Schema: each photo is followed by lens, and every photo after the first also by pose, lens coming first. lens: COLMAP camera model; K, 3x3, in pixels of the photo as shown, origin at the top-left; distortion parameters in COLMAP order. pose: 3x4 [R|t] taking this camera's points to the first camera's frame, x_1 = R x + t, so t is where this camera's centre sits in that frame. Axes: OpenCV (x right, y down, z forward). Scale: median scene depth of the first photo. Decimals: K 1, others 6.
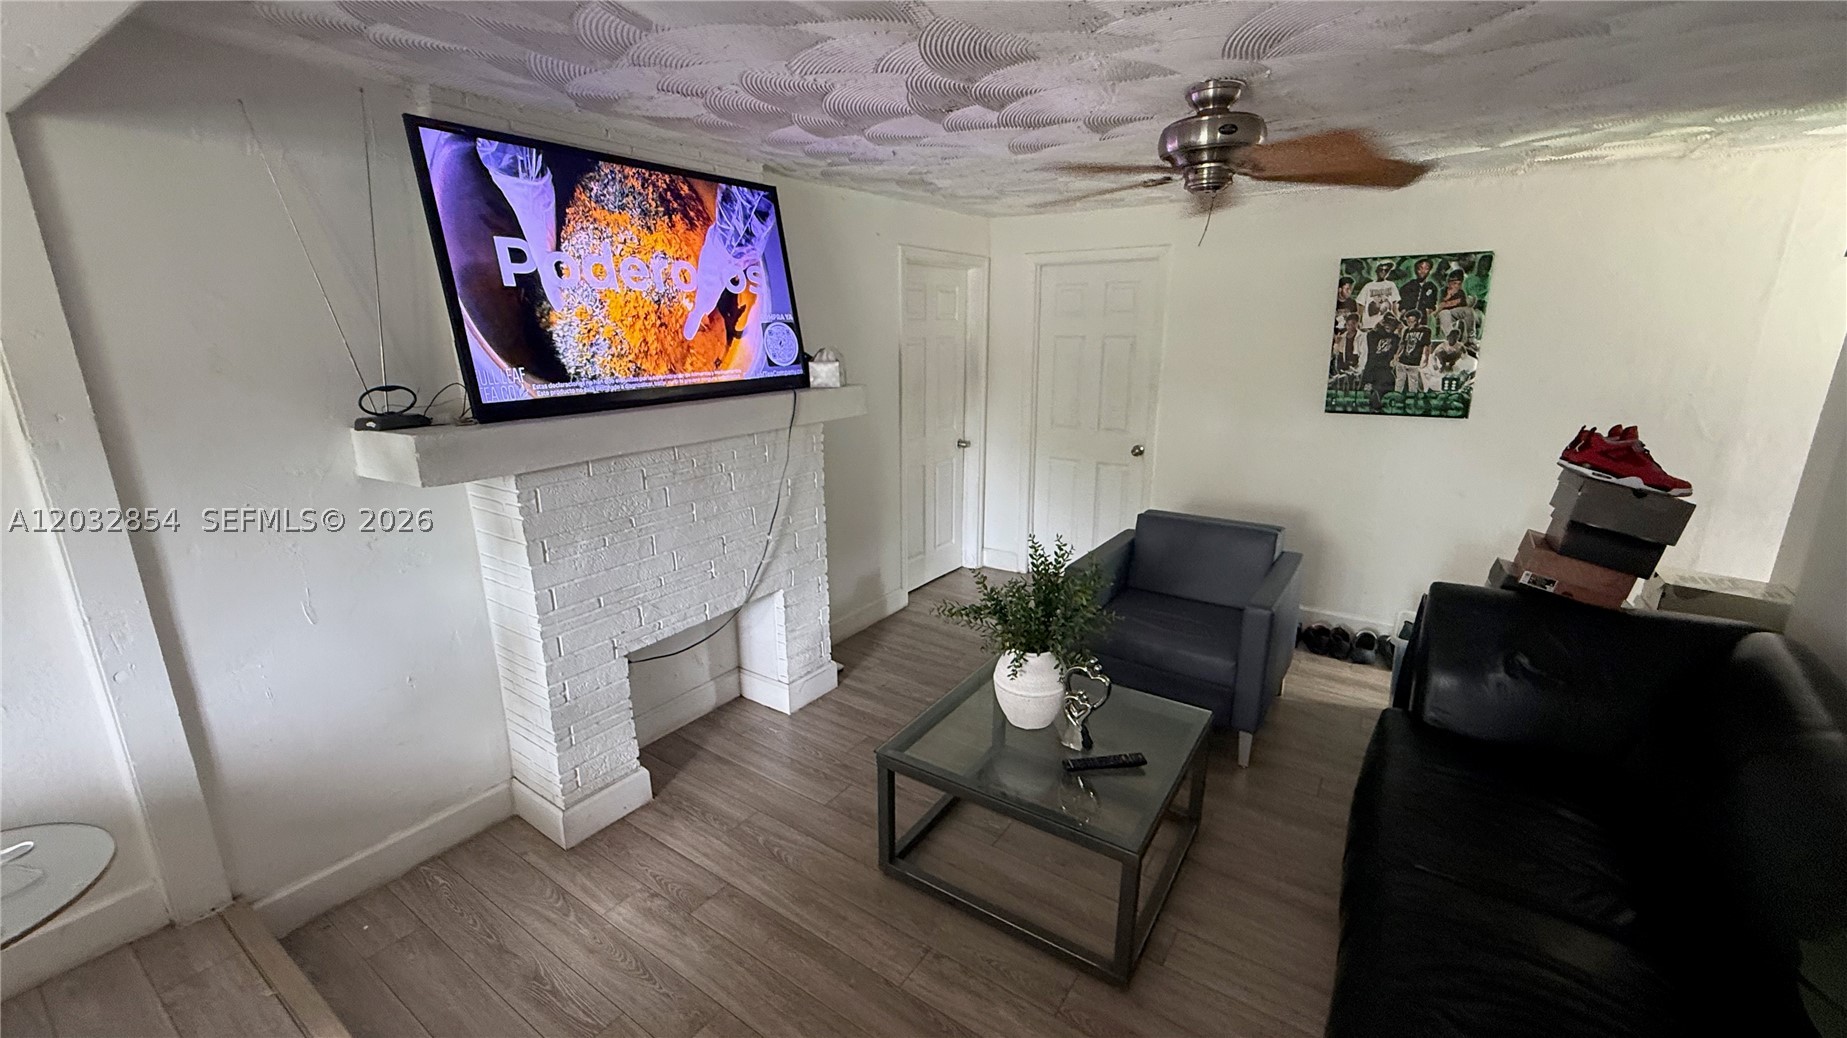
lens RADIAL K [[734.2, 0, 921.2], [0, 734.2, 516.3], [0, 0, 1]] dist [-0.010124, 0.000196]
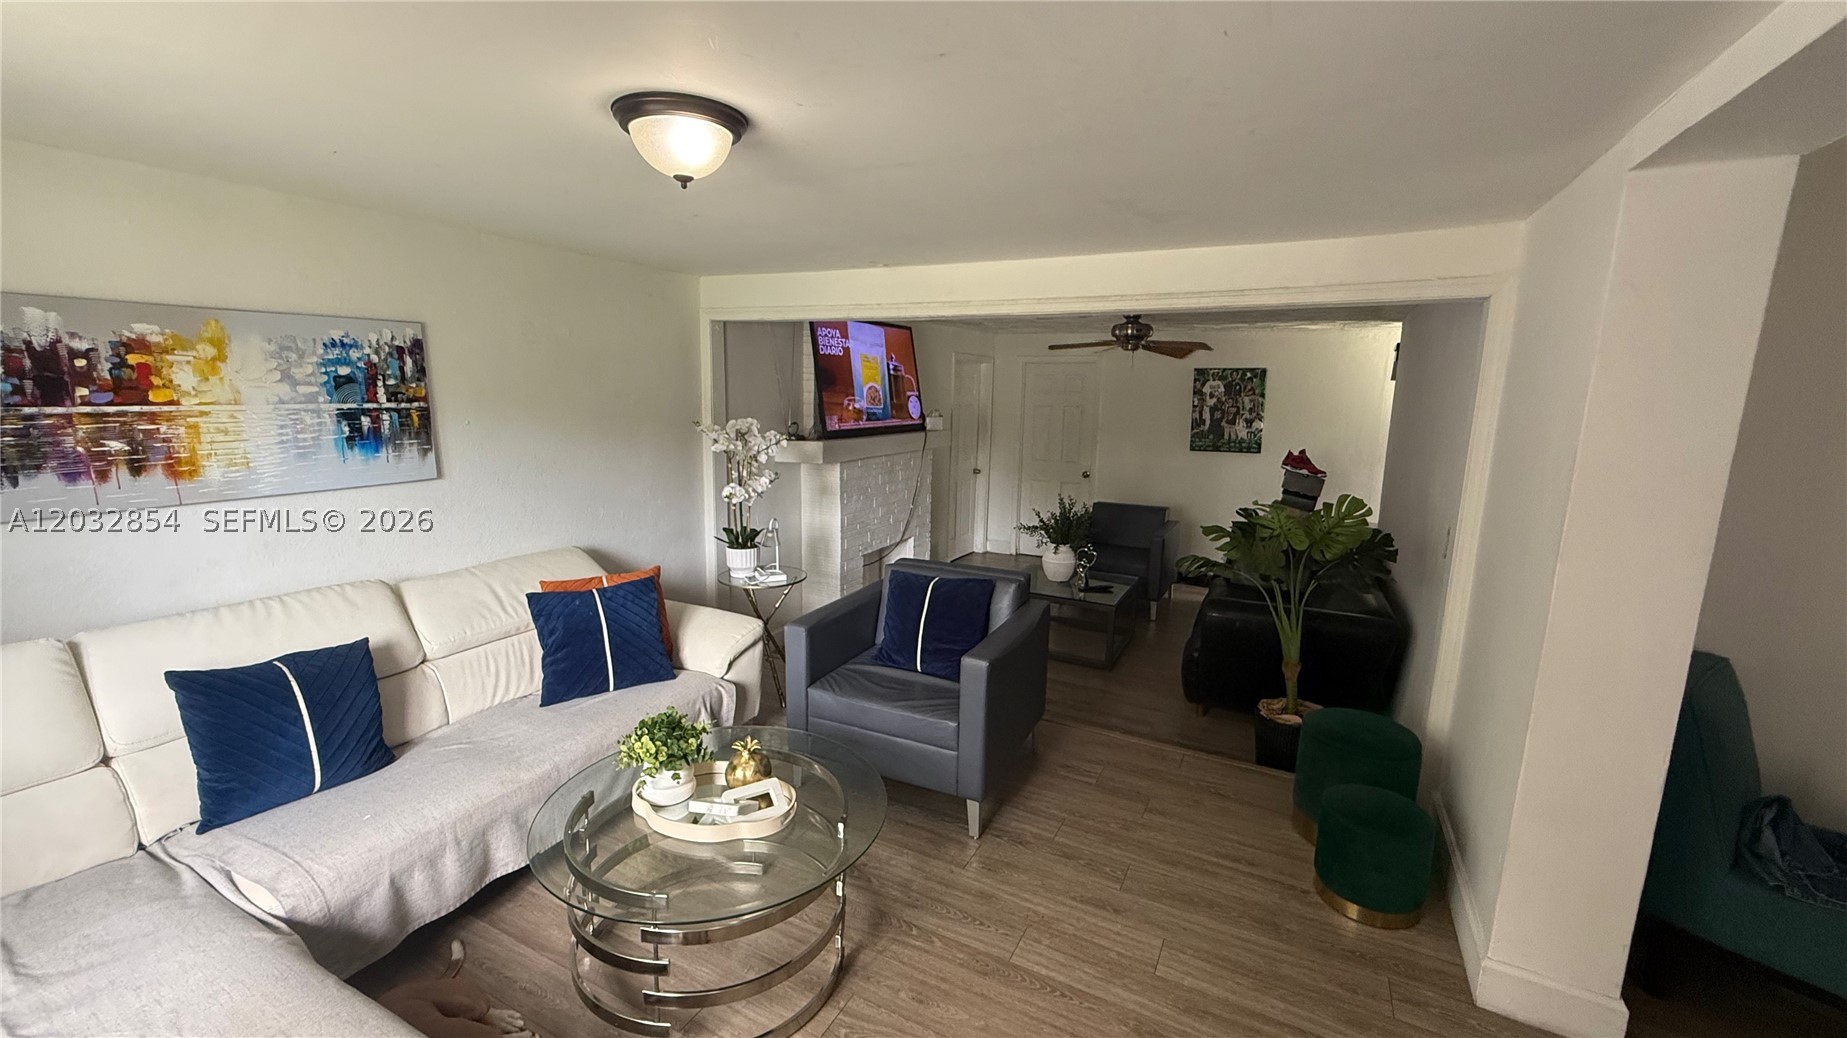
lens RADIAL K [[734.2, 0, 922.5], [0, 734.2, 519.2], [0, 0, 1]] dist [-0.010124, 0.000196]
pose [[0.992795, 0.002798, 0.119791, -0.353941], [0.006788, 0.996808, -0.079541, 0.184388], [-0.119632, 0.079781, 0.989608, -0.773900]]
